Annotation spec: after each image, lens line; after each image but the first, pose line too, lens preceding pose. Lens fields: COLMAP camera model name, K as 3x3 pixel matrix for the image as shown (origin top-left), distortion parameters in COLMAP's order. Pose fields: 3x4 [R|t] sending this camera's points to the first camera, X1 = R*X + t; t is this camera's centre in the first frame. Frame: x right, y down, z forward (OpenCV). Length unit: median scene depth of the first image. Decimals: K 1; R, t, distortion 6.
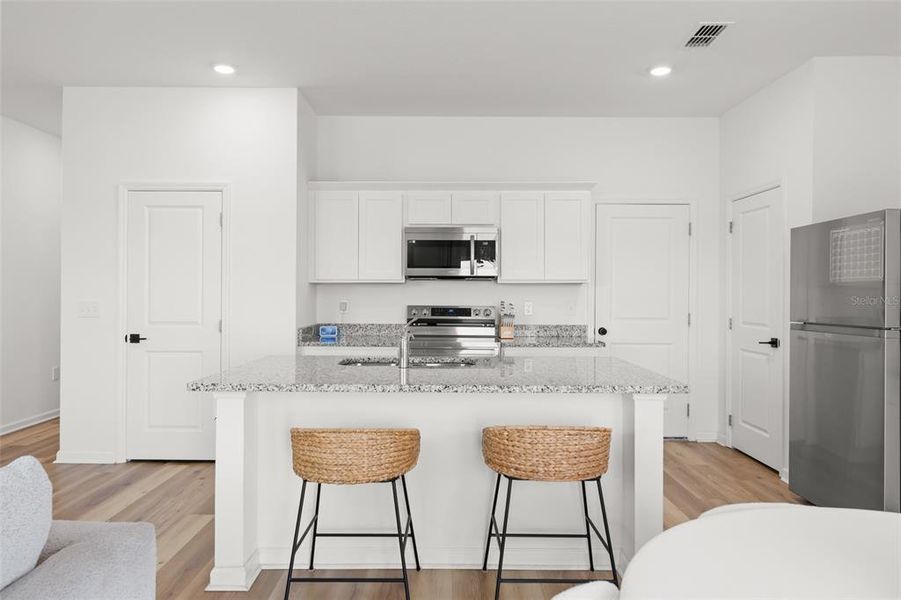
lens RADIAL K [[585.0, 0, 449.7], [0, 585.0, 296.6], [0, 0, 1]] dist [0.001963, -0.001264]
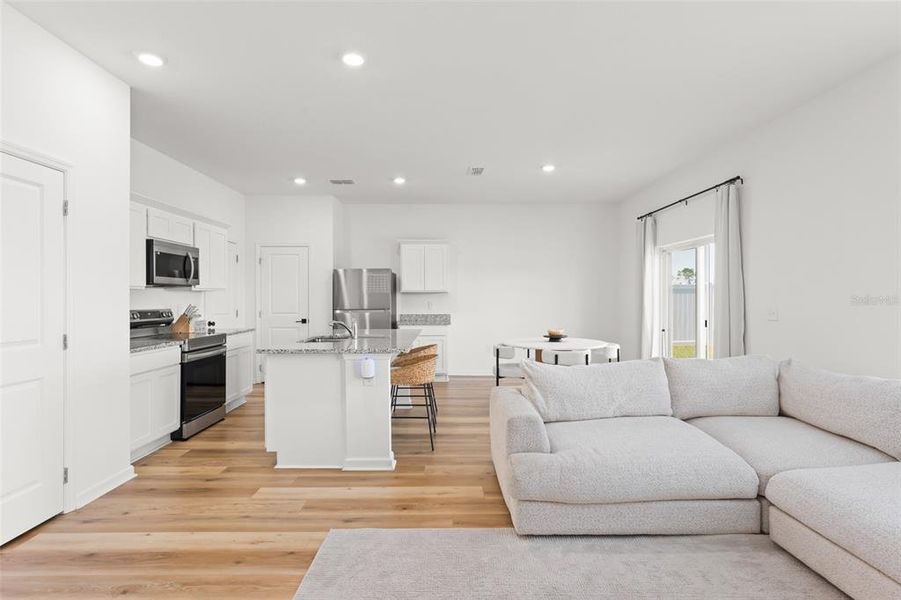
lens RADIAL K [[453.0, 0, 447.5], [0, 453.0, 298.5], [0, 0, 1]] dist [-0.004296, 0.001785]
pose [[-0.013011, -0.006977, 0.999891, -1.001566], [0.007132, 0.999950, 0.007070, -0.008842], [-0.999890, 0.007223, -0.012961, 0.482489]]
